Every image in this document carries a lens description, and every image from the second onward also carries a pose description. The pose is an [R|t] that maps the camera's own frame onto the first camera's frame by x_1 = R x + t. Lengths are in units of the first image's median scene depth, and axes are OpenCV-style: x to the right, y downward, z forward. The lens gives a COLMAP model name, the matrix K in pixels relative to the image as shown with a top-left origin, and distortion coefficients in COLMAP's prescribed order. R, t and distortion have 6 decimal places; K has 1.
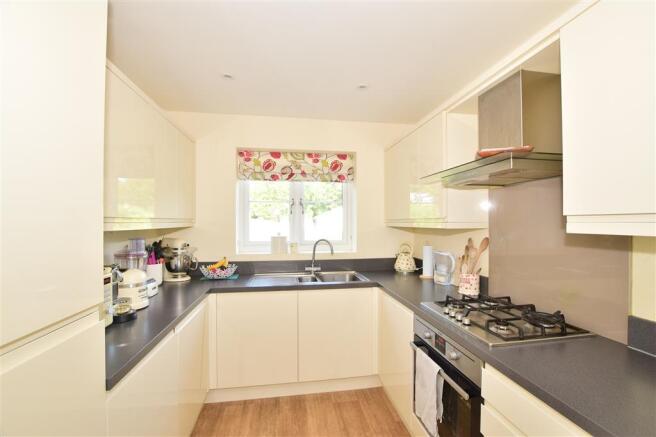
lens RADIAL K [[292.3, 0, 332.3], [0, 292.3, 221.3], [0, 0, 1]] dist [-0.022495, 0.000967]
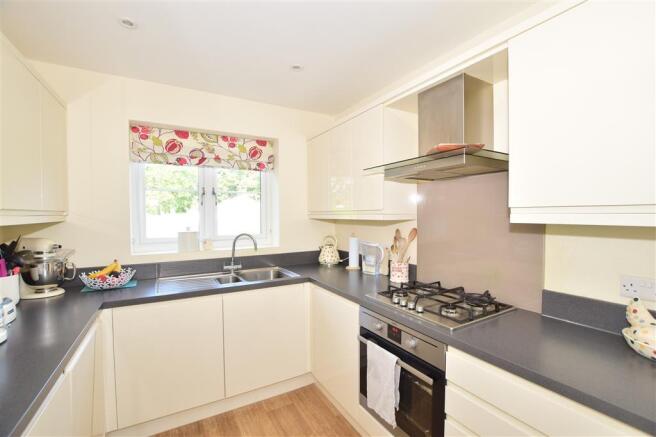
lens RADIAL K [[292.3, 0, 332.3], [0, 292.3, 221.3], [0, 0, 1]] dist [-0.022495, 0.000967]
pose [[0.934315, -0.012164, 0.356241, -0.115776], [0.003054, 0.999654, 0.026123, 0.001245], [-0.356436, -0.023319, 0.934029, 0.083879]]
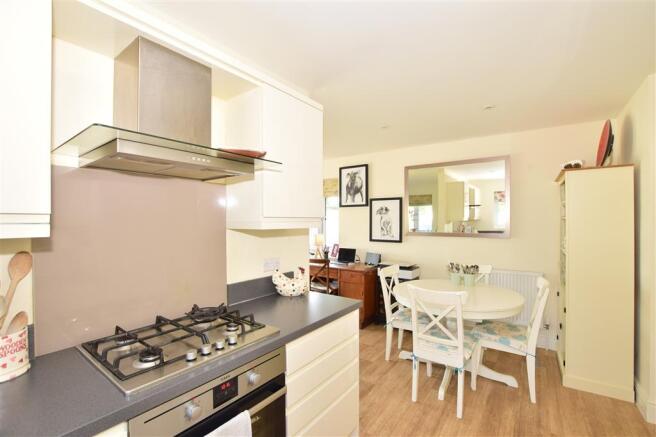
lens RADIAL K [[287.6, 0, 328.0], [0, 287.6, 218.5], [0, 0, 1]] dist [-0.000726, 0.000065]
pose [[-0.694996, 0.006038, 0.718989, -0.194445], [-0.001252, 0.999953, -0.009607, 0.000096], [-0.719013, -0.007577, -0.694955, 0.805618]]
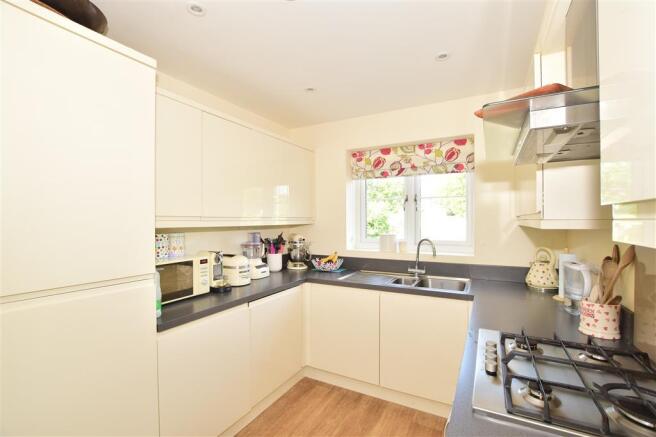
lens RADIAL K [[291.2, 0, 331.7], [0, 291.2, 221.6], [0, 0, 1]] dist [-0.026061, -0.000165]
pose [[0.787705, 0.001052, -0.616051, 0.338048], [0.004262, 0.999965, 0.007158, 0.001333], [0.616037, -0.008264, 0.787674, 0.147534]]
